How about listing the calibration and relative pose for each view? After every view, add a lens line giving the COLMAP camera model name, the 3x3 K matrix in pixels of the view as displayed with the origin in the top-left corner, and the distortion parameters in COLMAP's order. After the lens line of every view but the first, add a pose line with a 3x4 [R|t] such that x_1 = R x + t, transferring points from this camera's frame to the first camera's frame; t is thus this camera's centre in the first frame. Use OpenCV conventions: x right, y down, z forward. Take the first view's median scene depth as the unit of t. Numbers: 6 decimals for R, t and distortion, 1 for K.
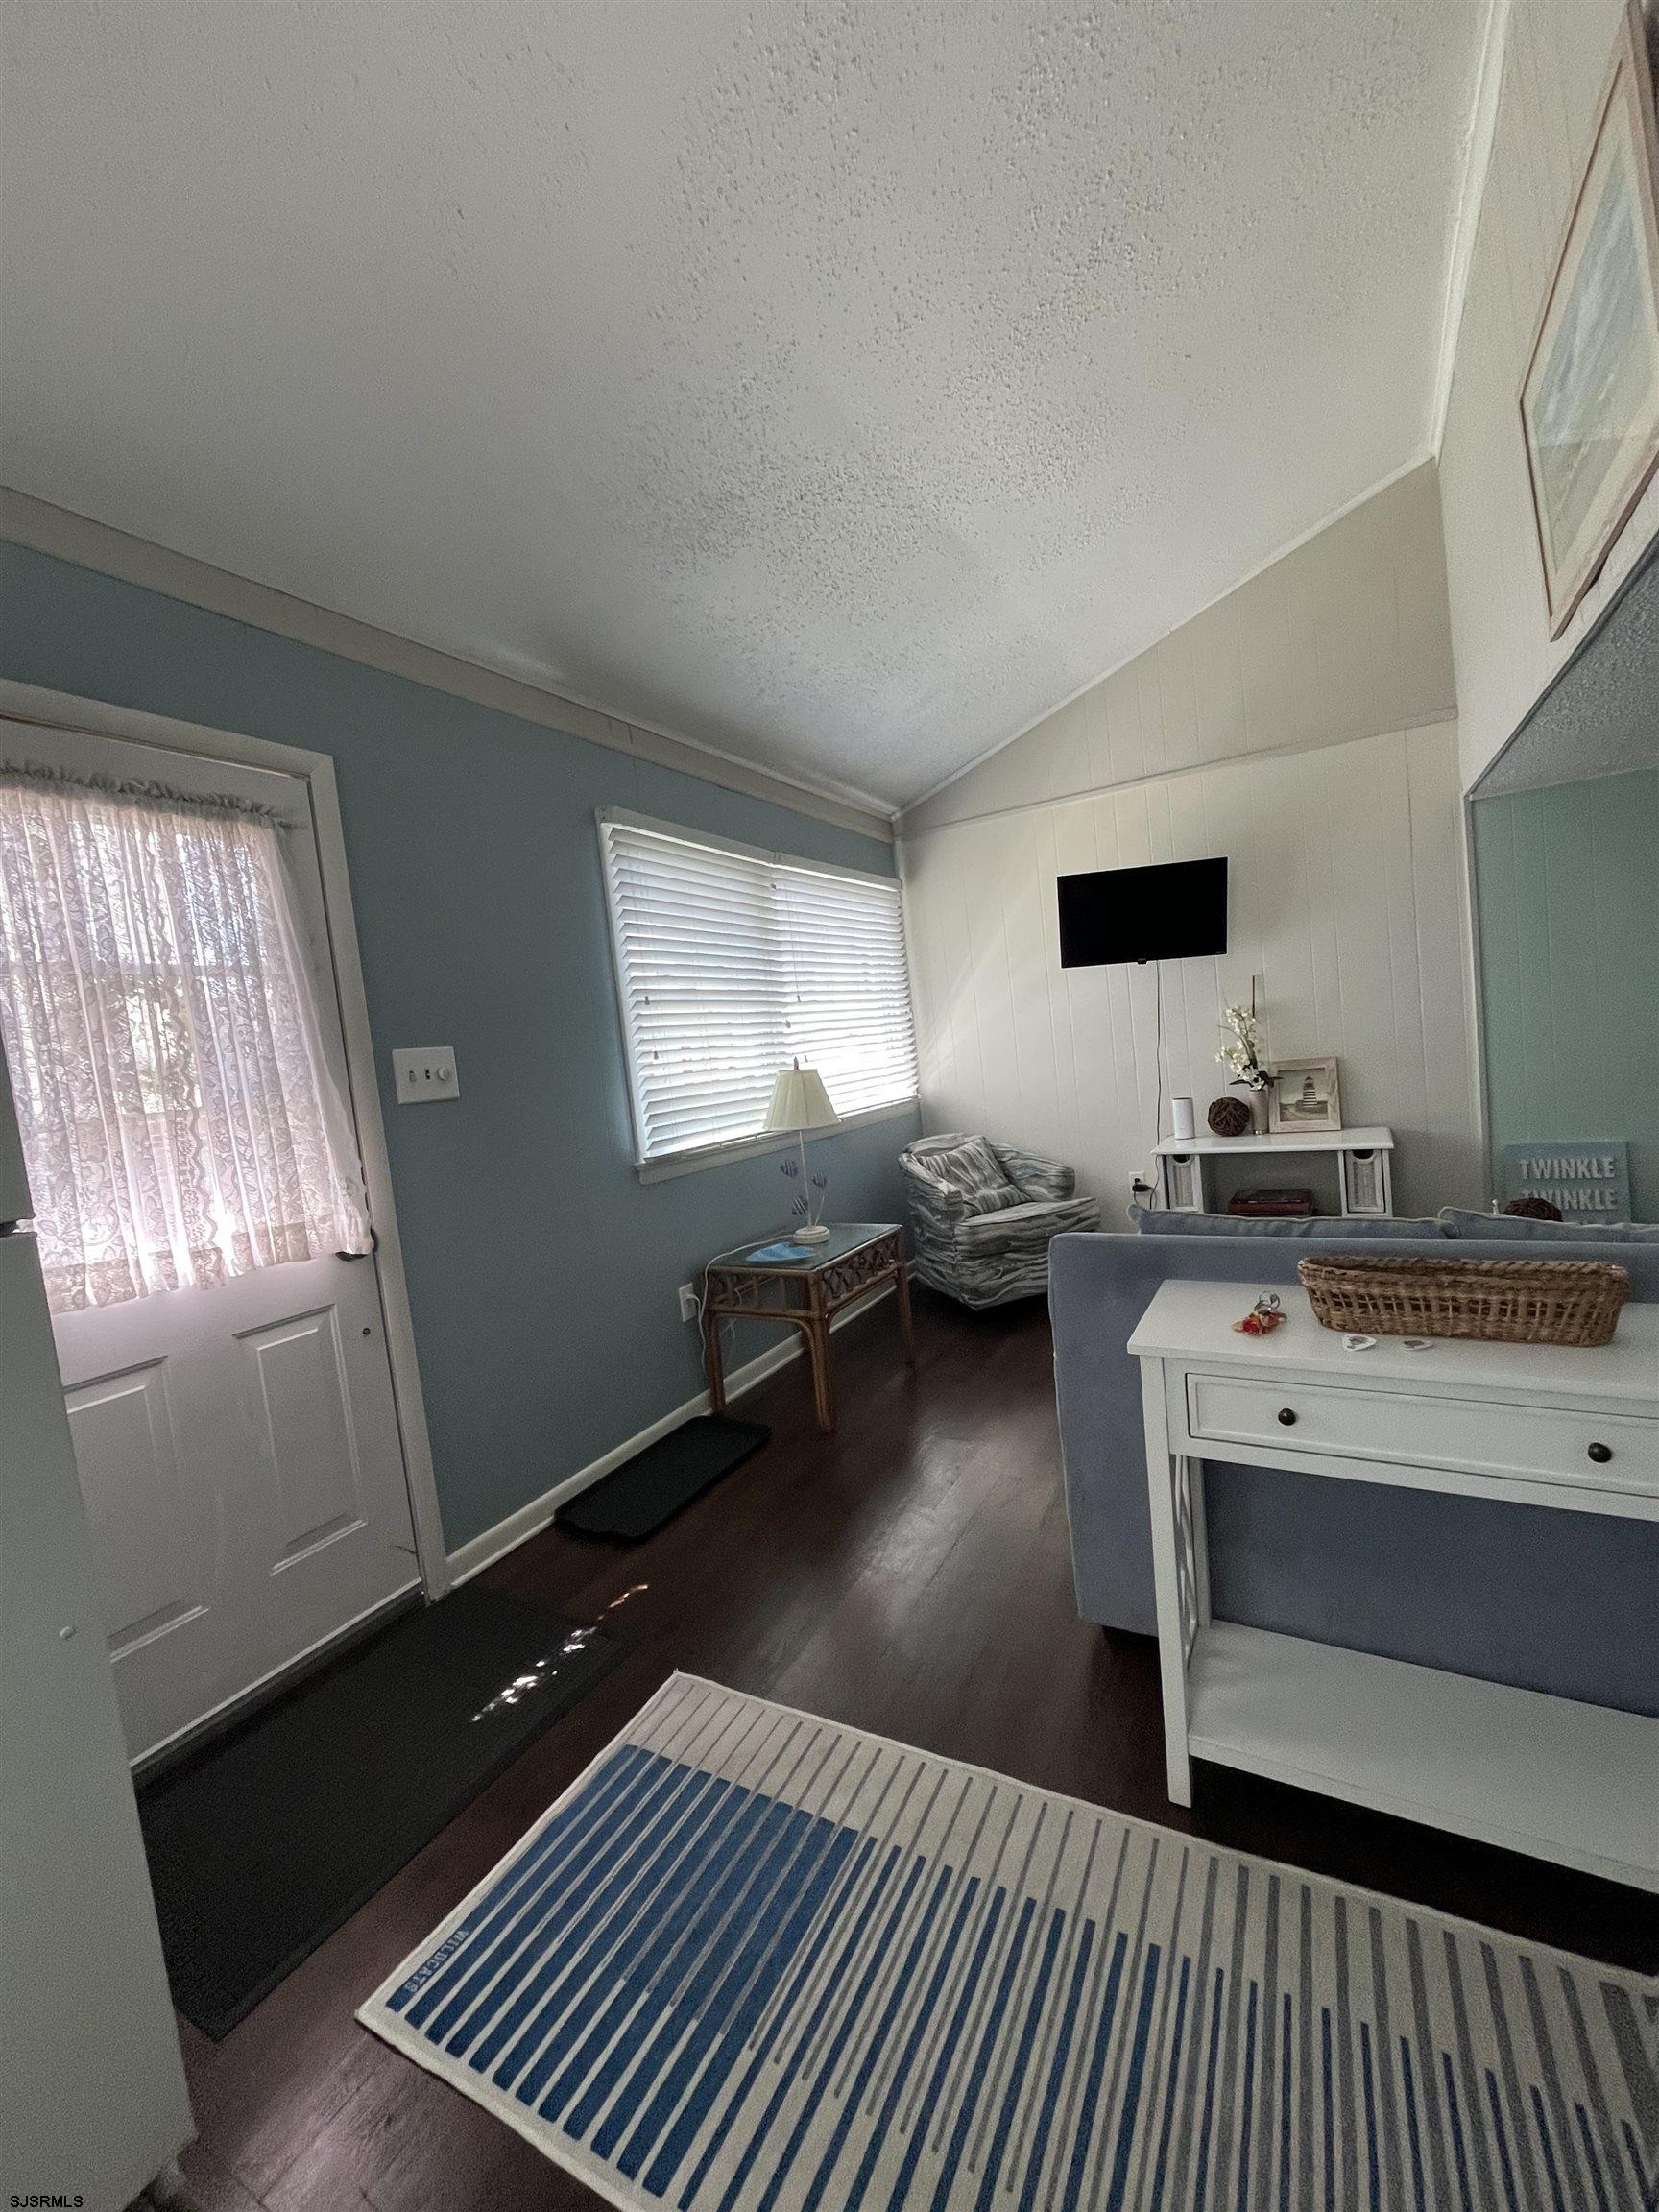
lens RADIAL K [[887.1, 0, 826.9], [0, 887.1, 1111.9], [0, 0, 1]] dist [-0.003351, -0.000259]
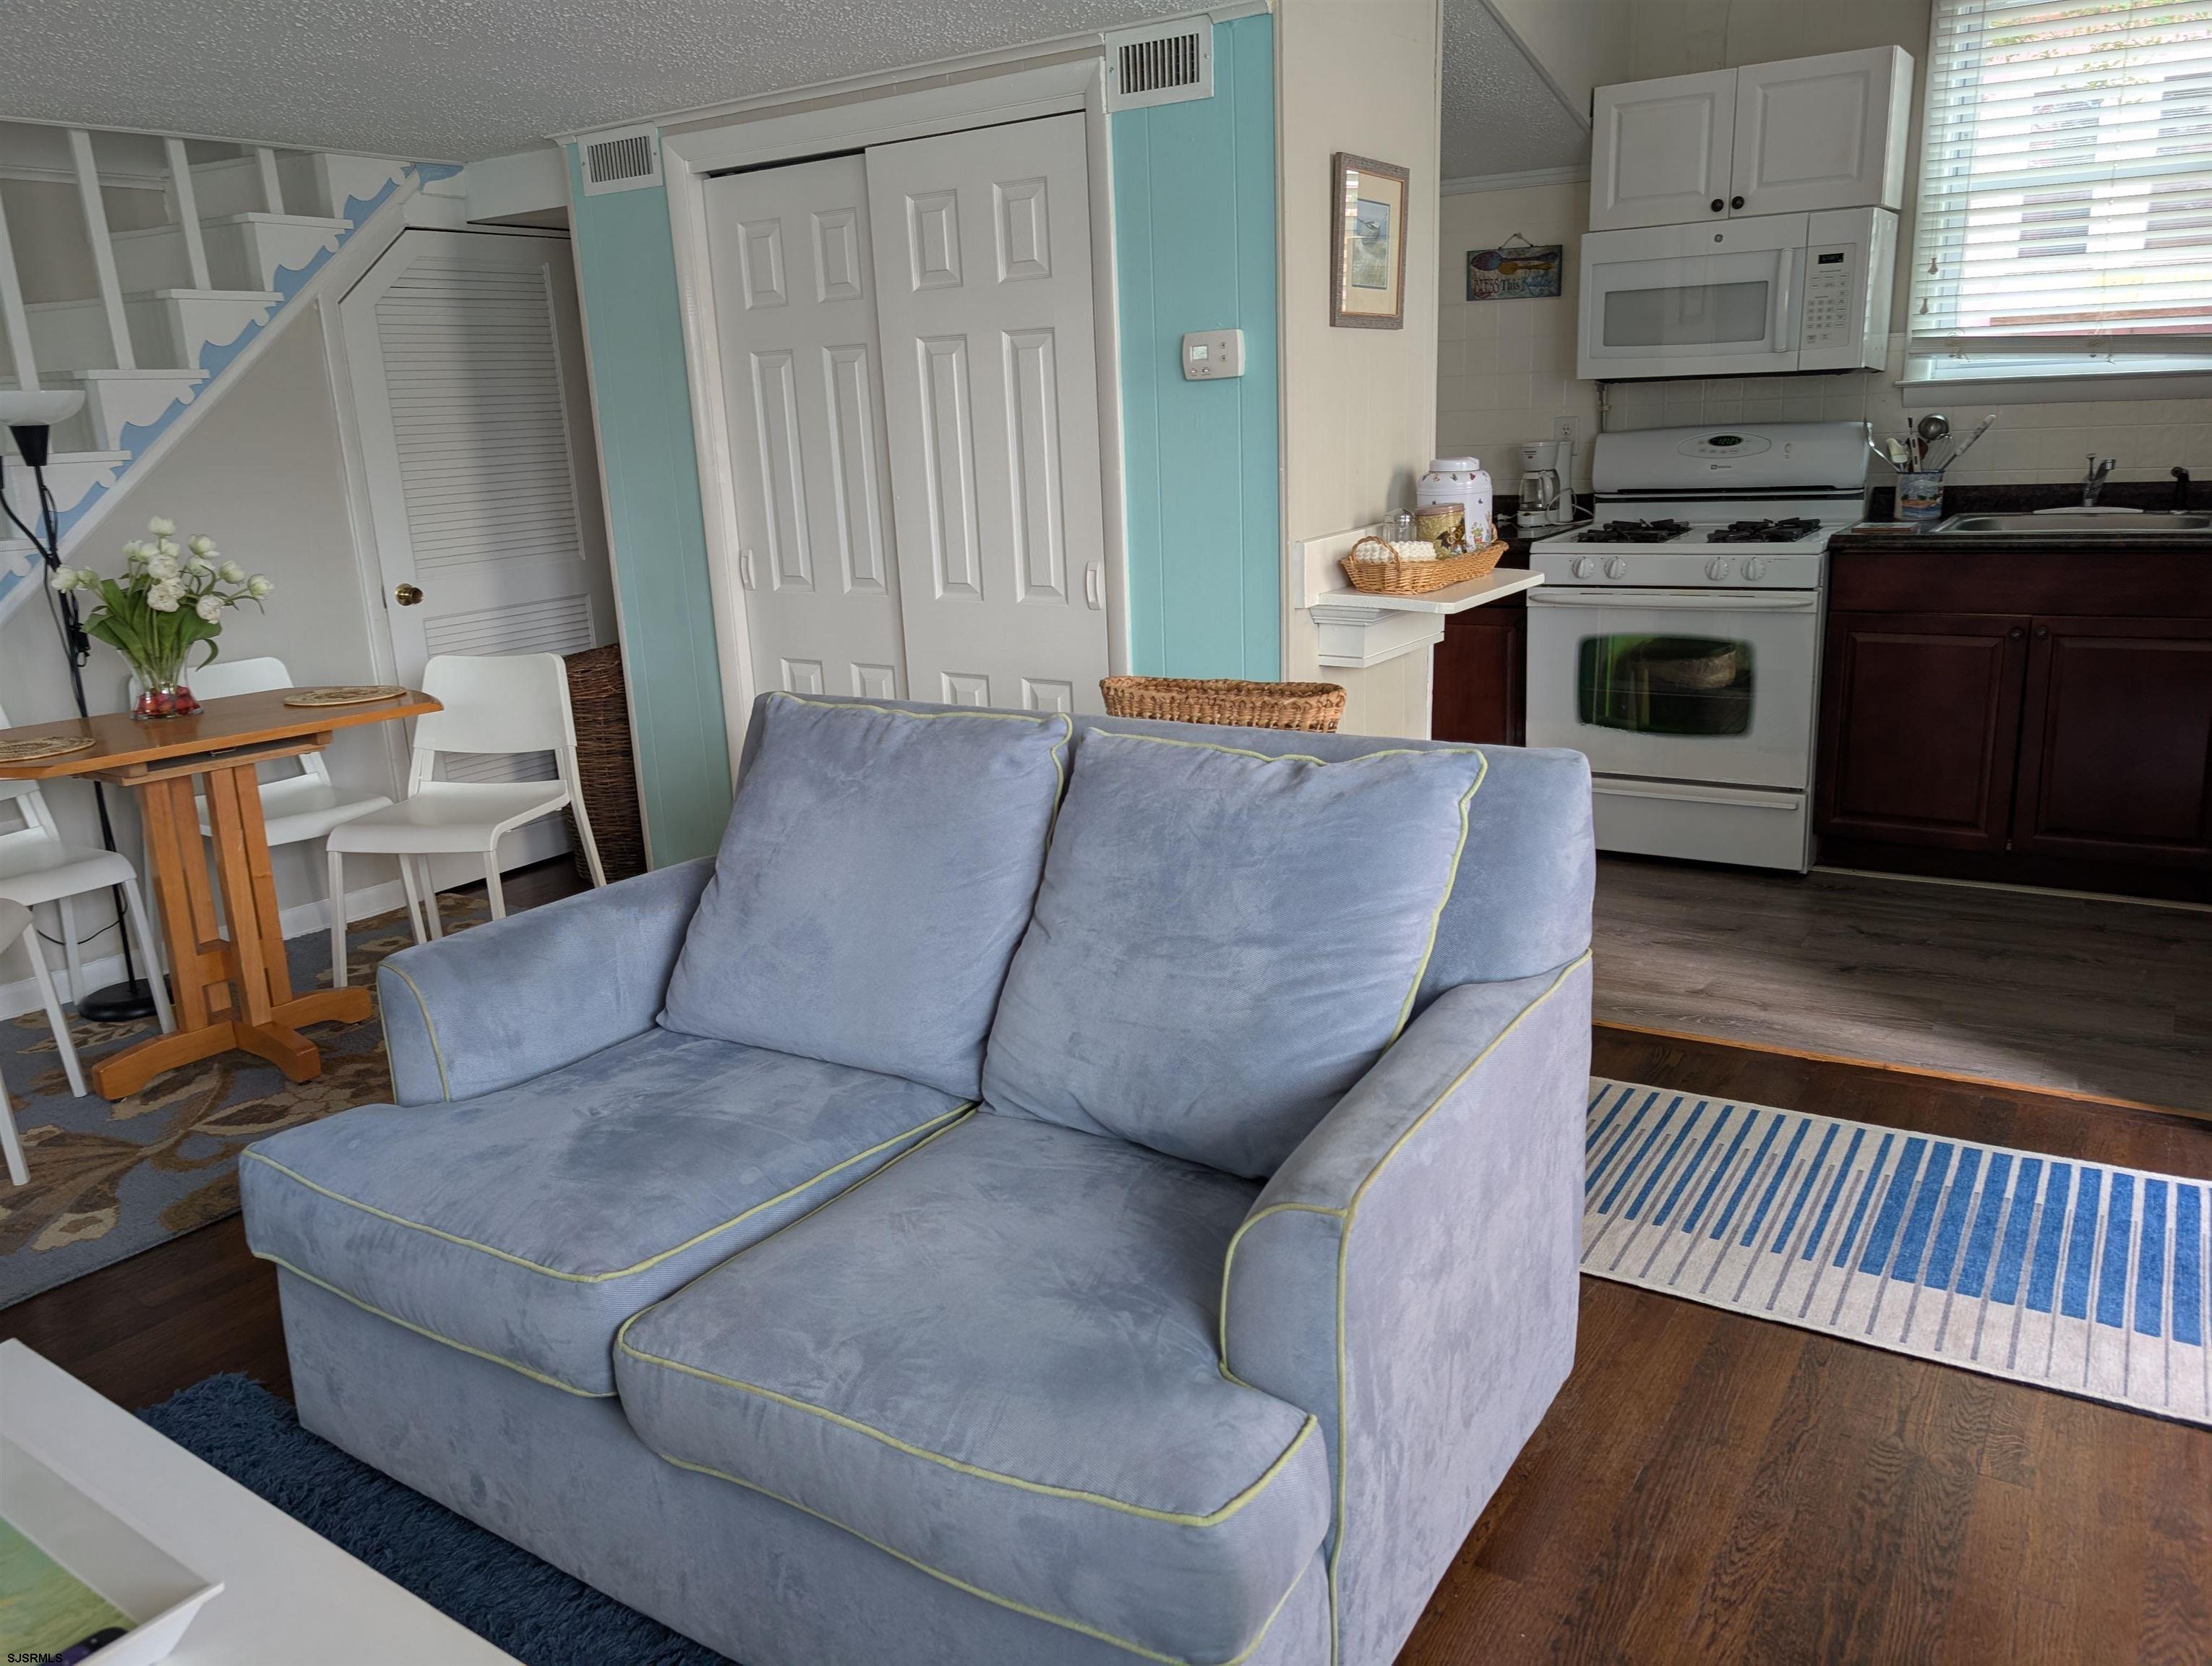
lens RADIAL K [[1606.0, 0, 1103.3], [0, 1606.0, 796.5], [0, 0, 1]] dist [0.030176, -0.037411]
pose [[-0.985522, 0.124721, 0.114849, 0.436859], [0.153638, 0.943421, 0.293858, -0.188132], [-0.071701, 0.307248, -0.948924, 1.980021]]
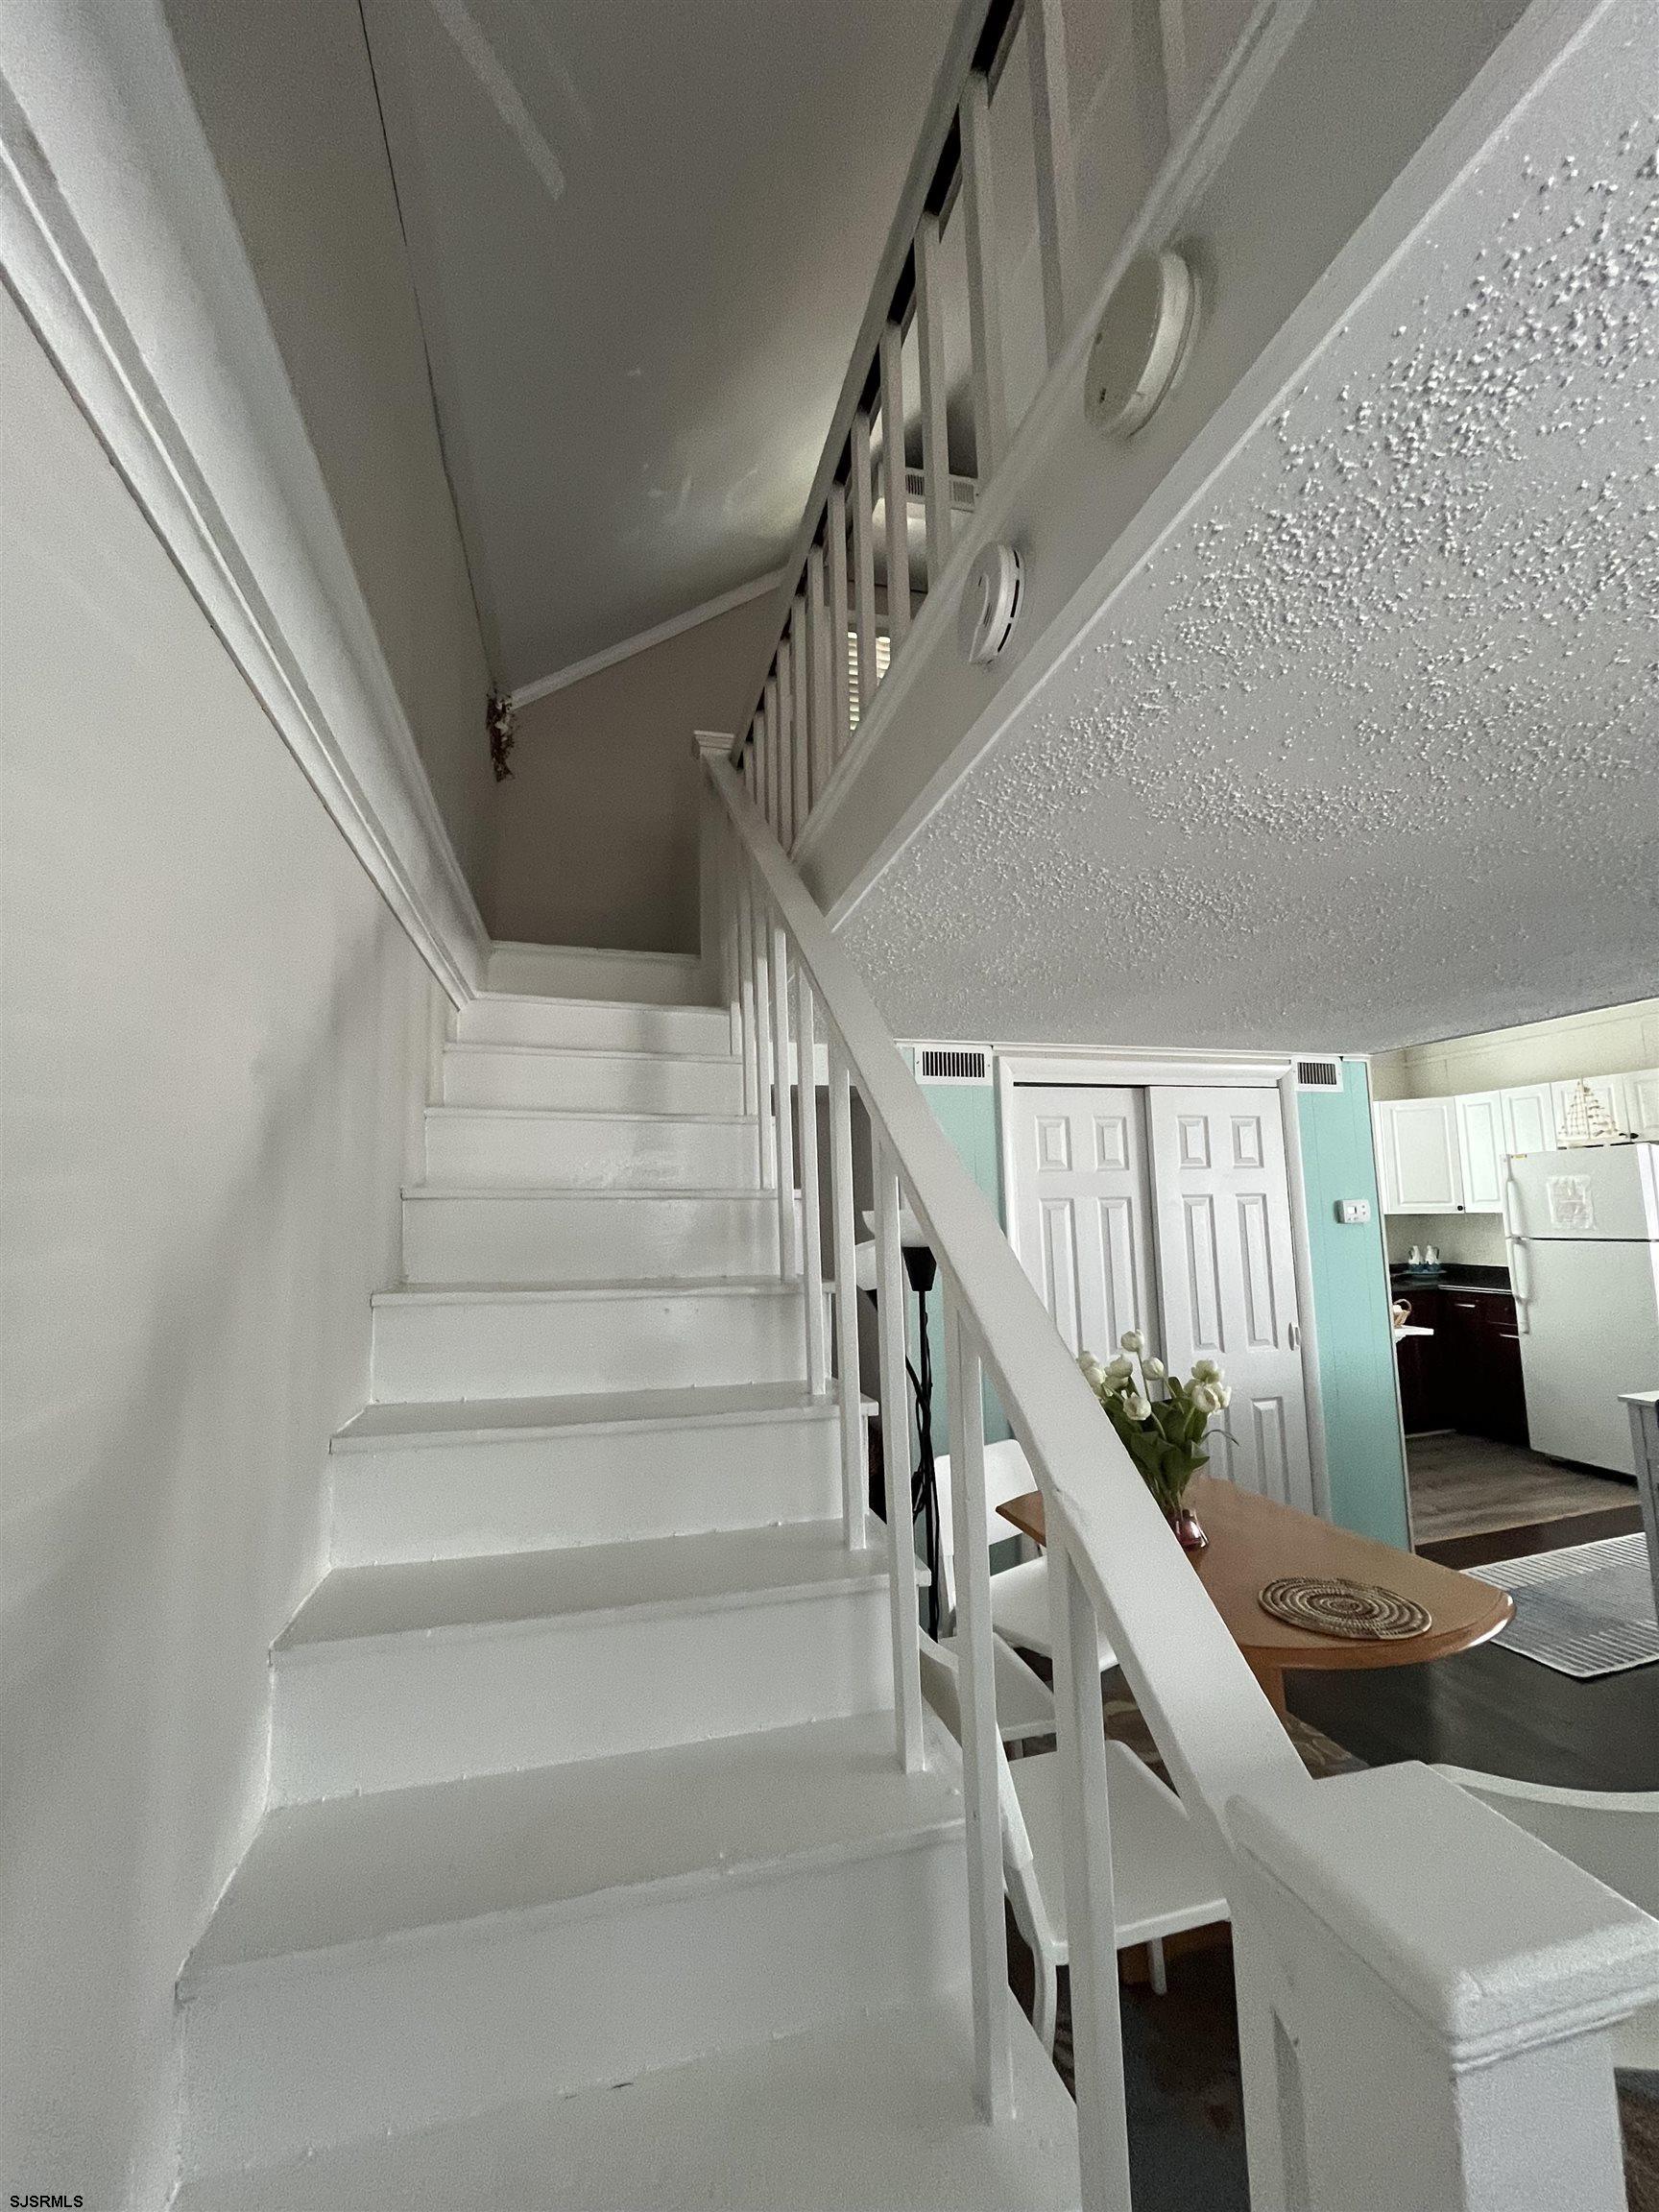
lens RADIAL K [[887.0, 0, 821.5], [0, 887.0, 1095.6], [0, 0, 1]] dist [-0.009442, -0.000078]
pose [[-0.723504, 0.033027, -0.689529, 2.643311], [0.046411, 0.998922, -0.000852, -0.413471], [0.688758, -0.032618, -0.724257, 0.747456]]
